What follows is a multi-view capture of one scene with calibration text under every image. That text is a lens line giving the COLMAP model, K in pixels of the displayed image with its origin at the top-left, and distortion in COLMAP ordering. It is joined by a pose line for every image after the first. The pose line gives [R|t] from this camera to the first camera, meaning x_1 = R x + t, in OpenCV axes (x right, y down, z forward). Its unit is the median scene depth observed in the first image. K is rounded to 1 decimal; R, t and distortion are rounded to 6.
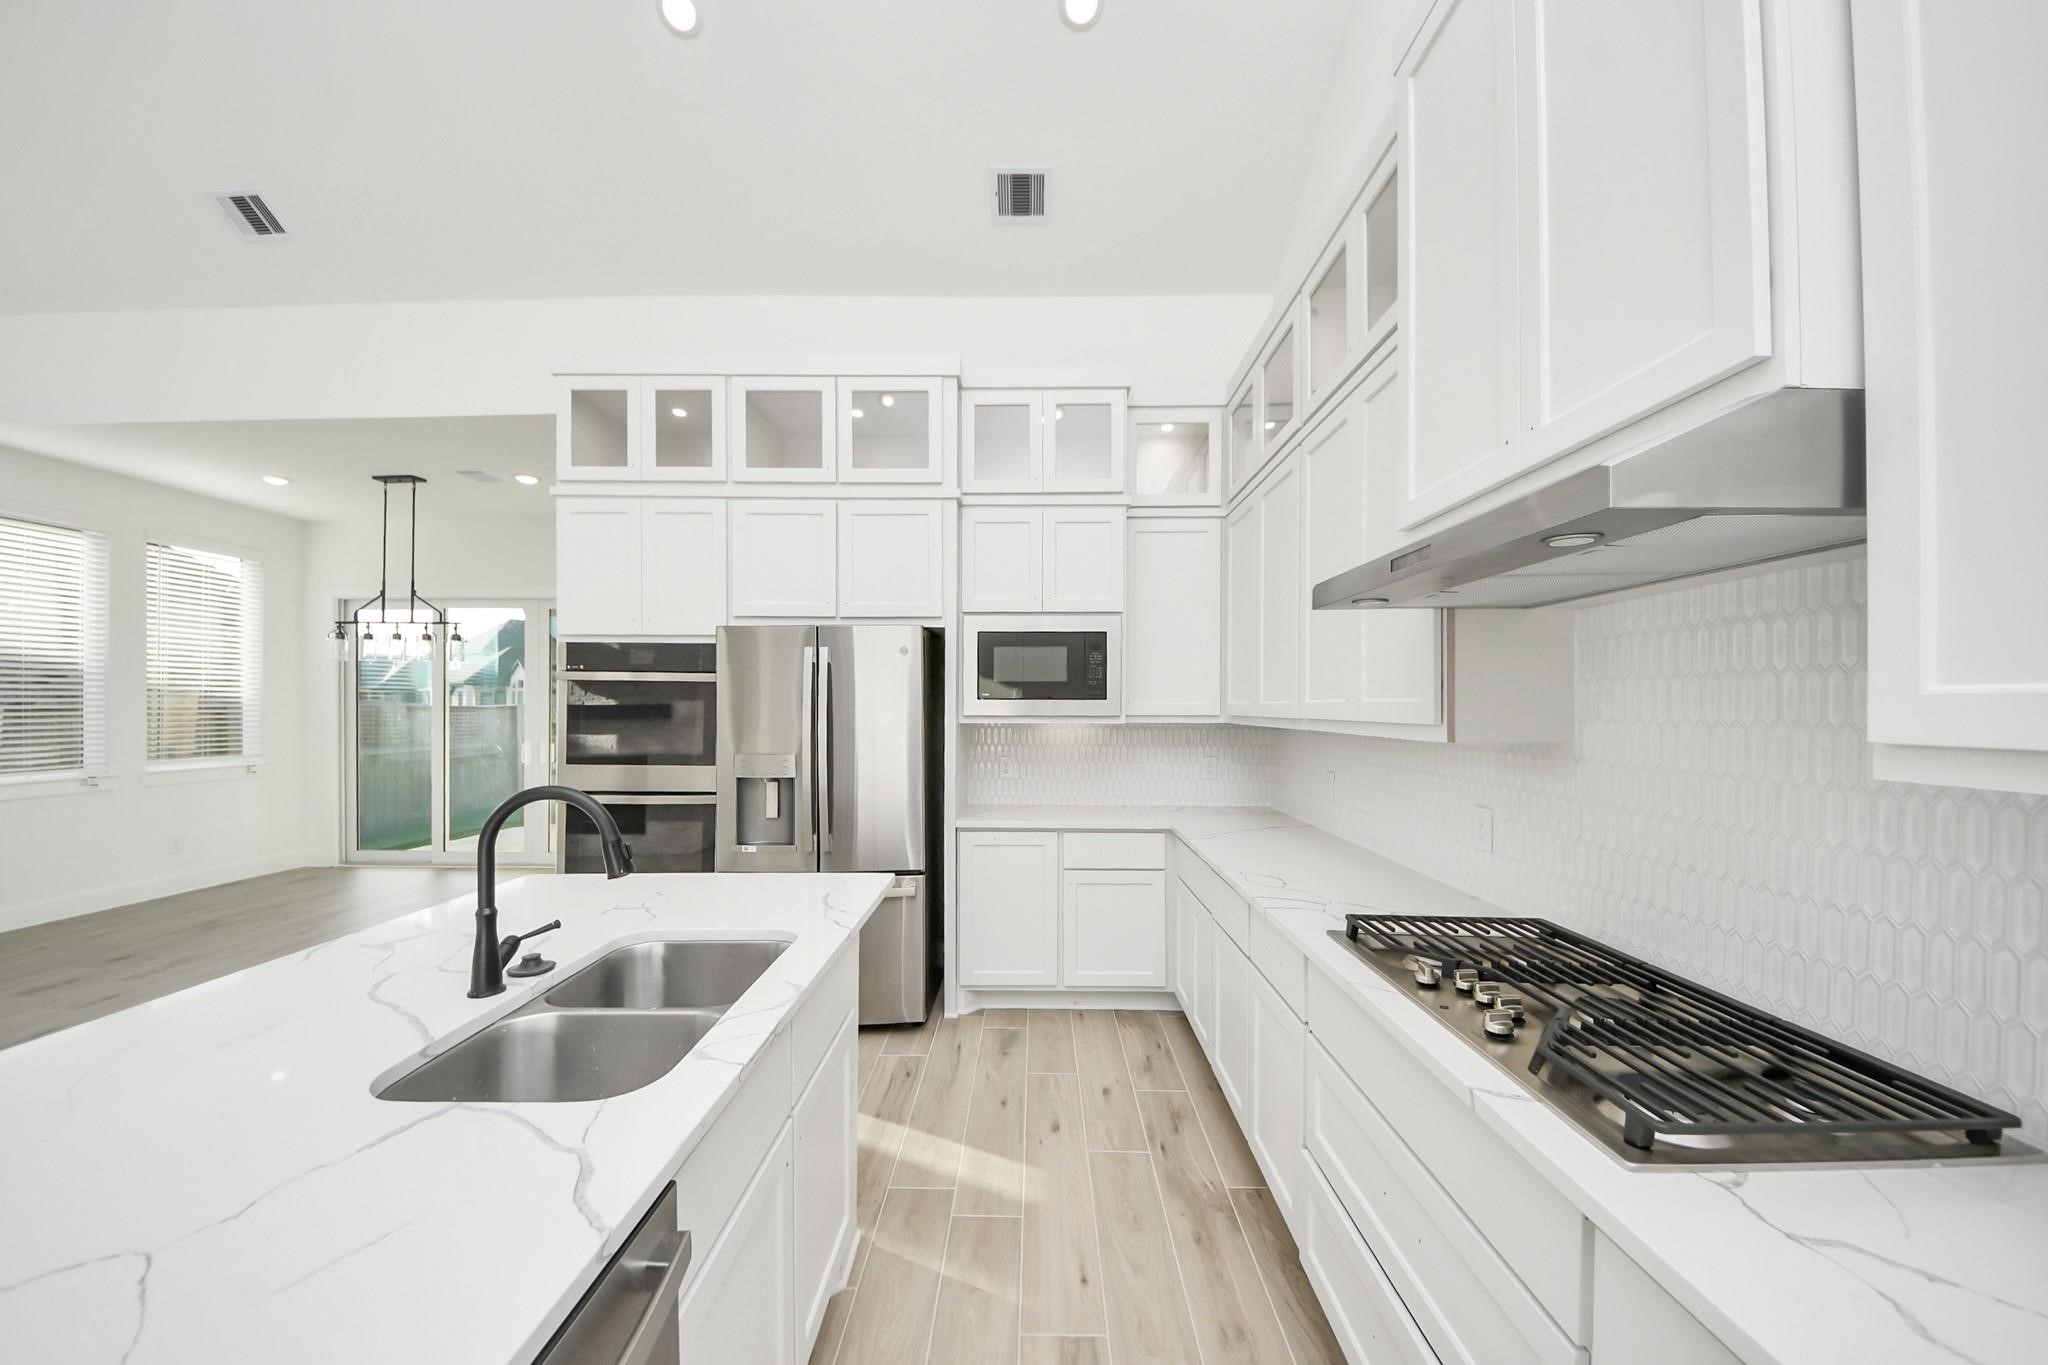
lens RADIAL K [[741.5, 0, 1010.7], [0, 741.5, 715.6], [0, 0, 1]] dist [0.012145, -0.009177]
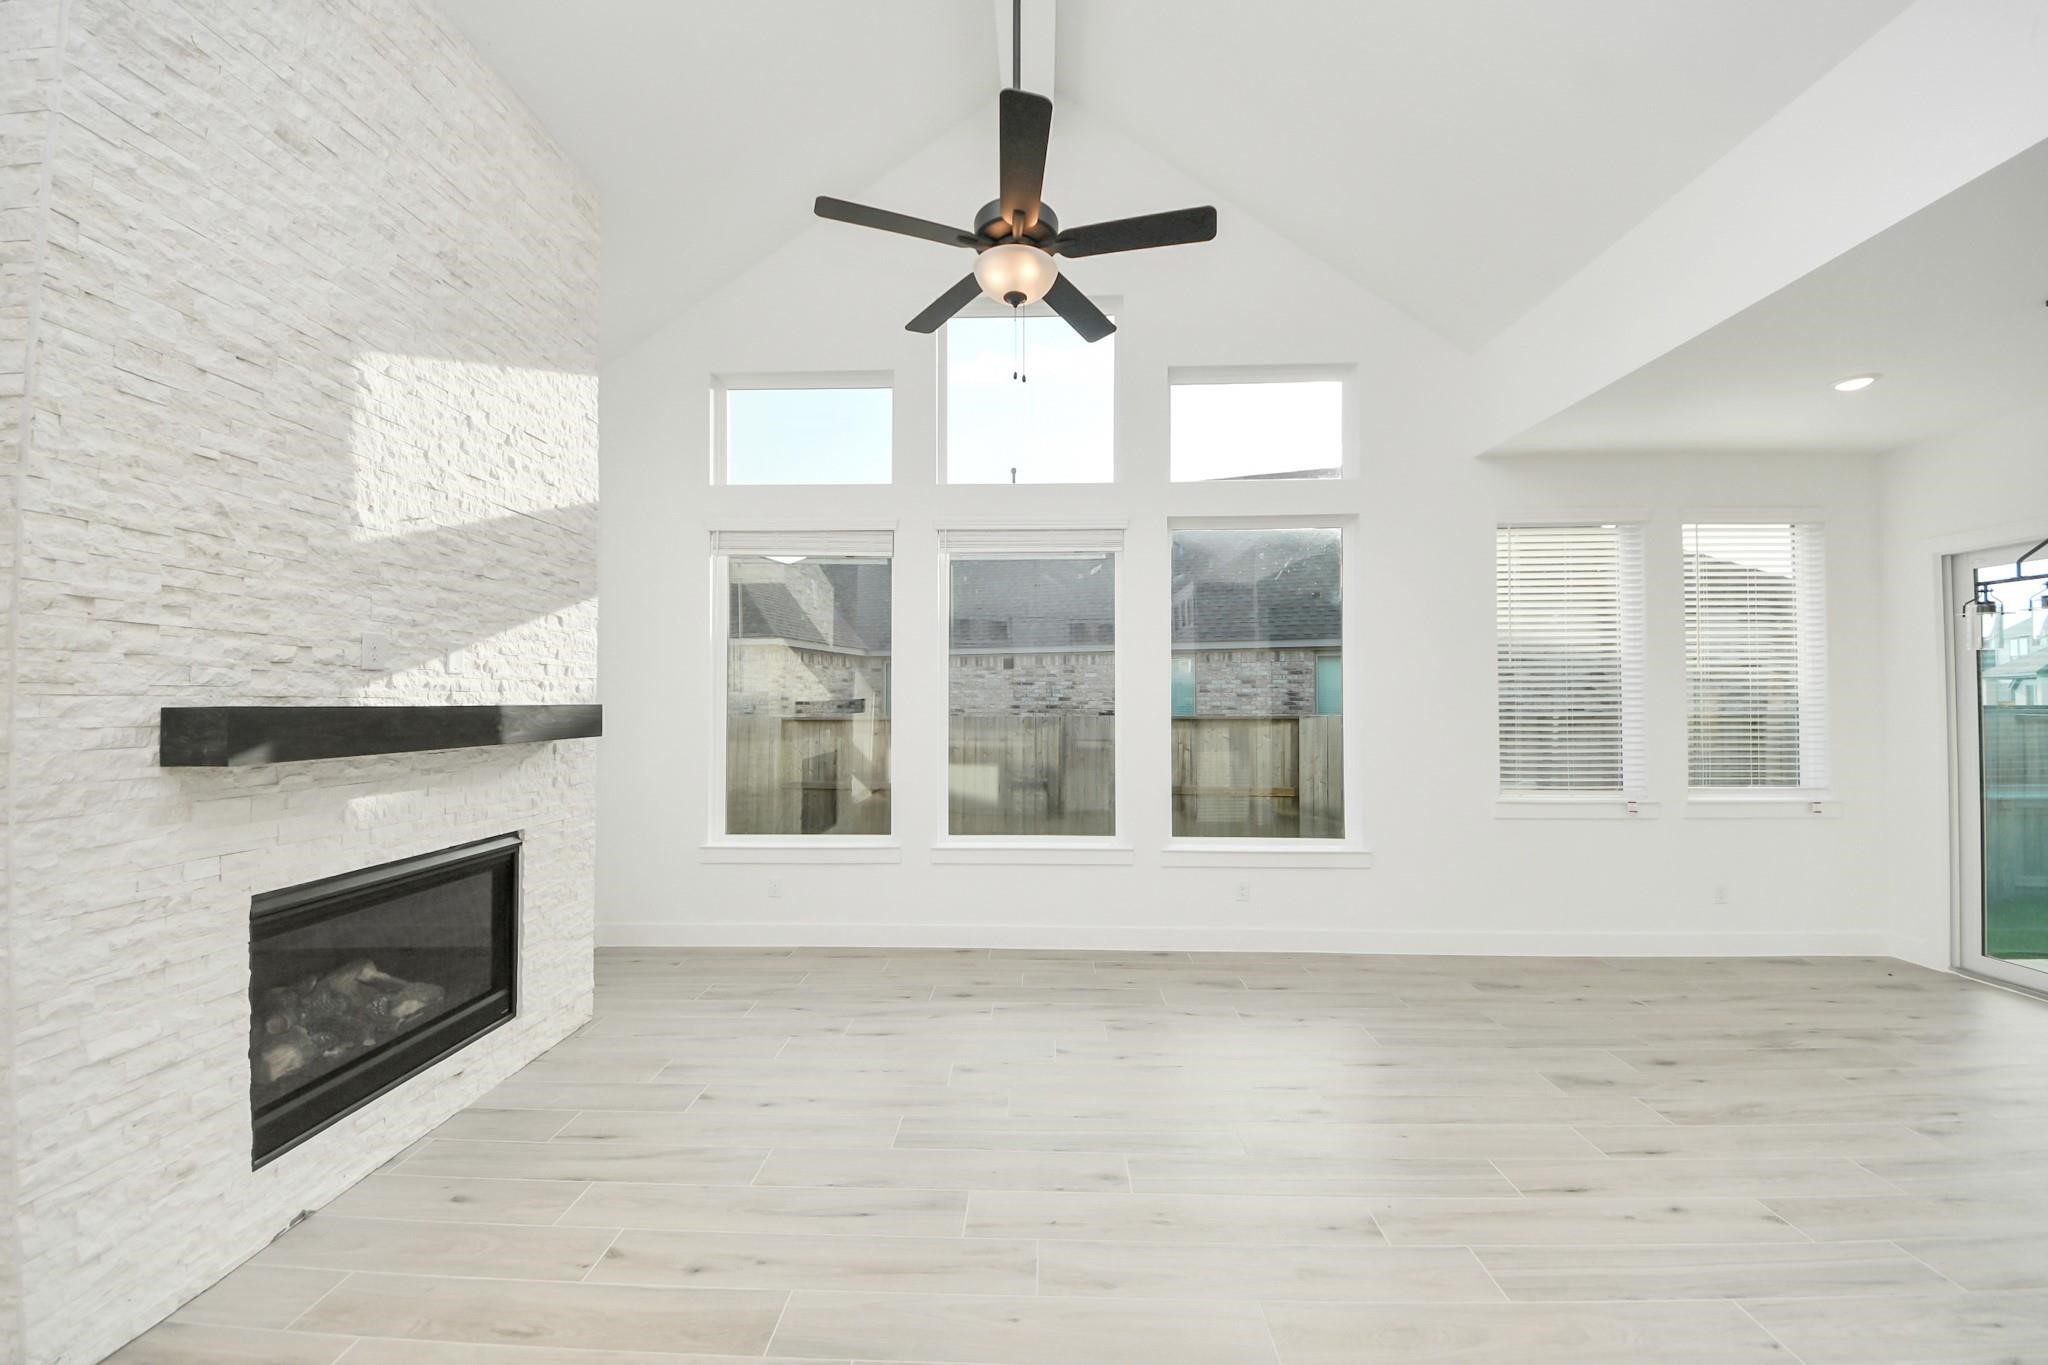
lens RADIAL K [[741.5, 0, 1037.0], [0, 741.5, 677.9], [0, 0, 1]] dist [0.012145, -0.009177]
pose [[0.006543, -0.033740, -0.999409, -0.504485], [-0.014105, 0.999328, -0.033830, -0.032923], [0.999879, 0.014318, 0.006063, 0.400505]]
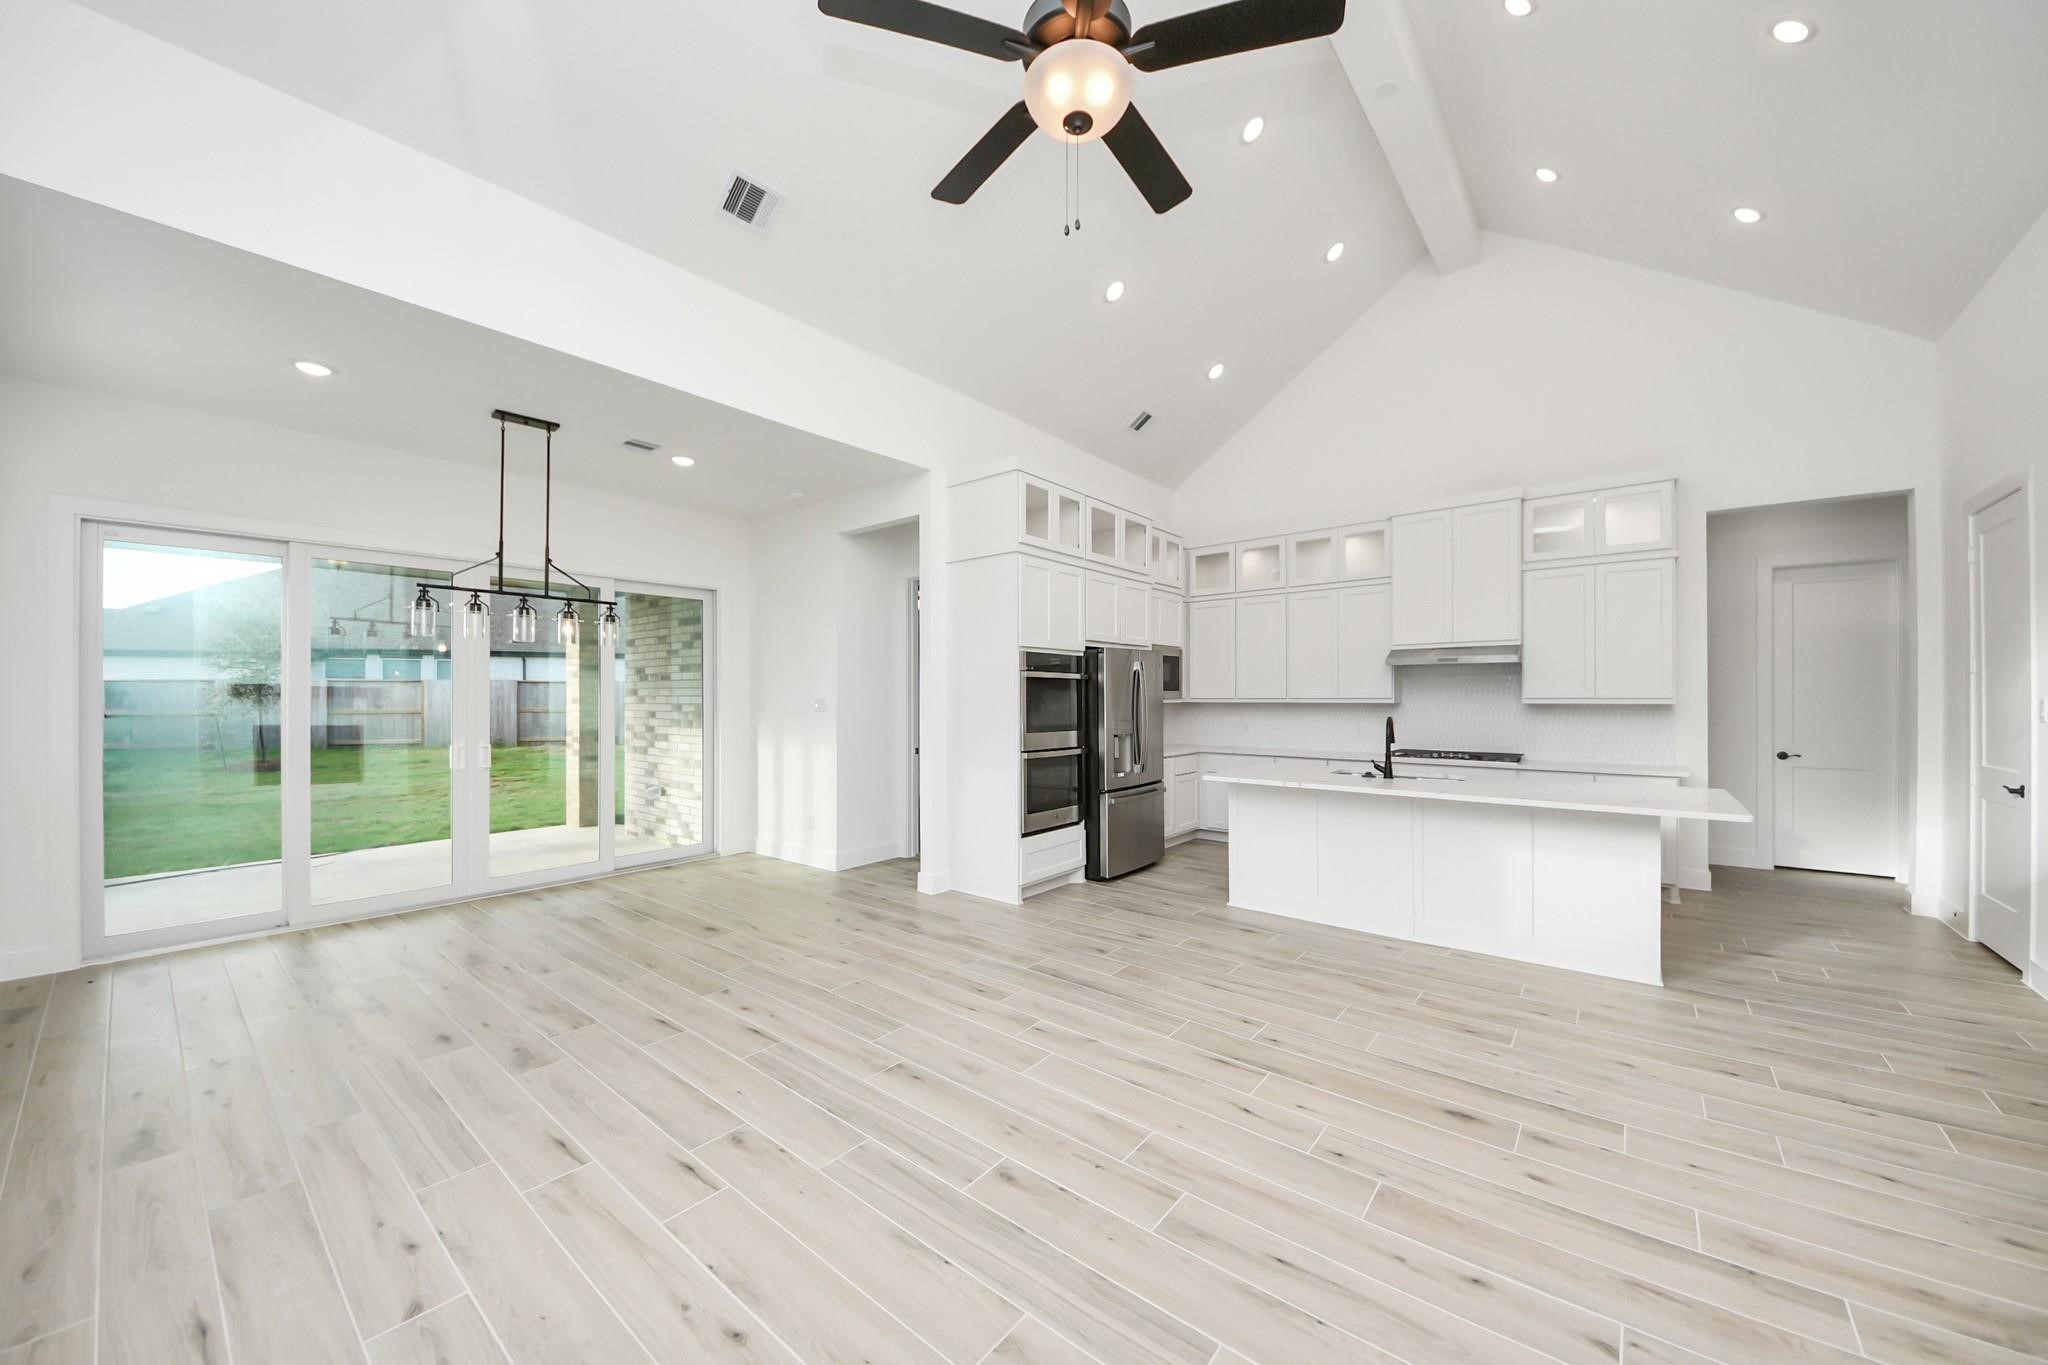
lens RADIAL K [[741.5, 0, 1036.4], [0, 741.5, 694.5], [0, 0, 1]] dist [0.012145, -0.009177]
pose [[0.606938, -0.003114, 0.794743, -1.624669], [0.014155, 0.999876, -0.006892, -0.001712], [-0.794623, 0.015432, 0.606907, 0.087769]]
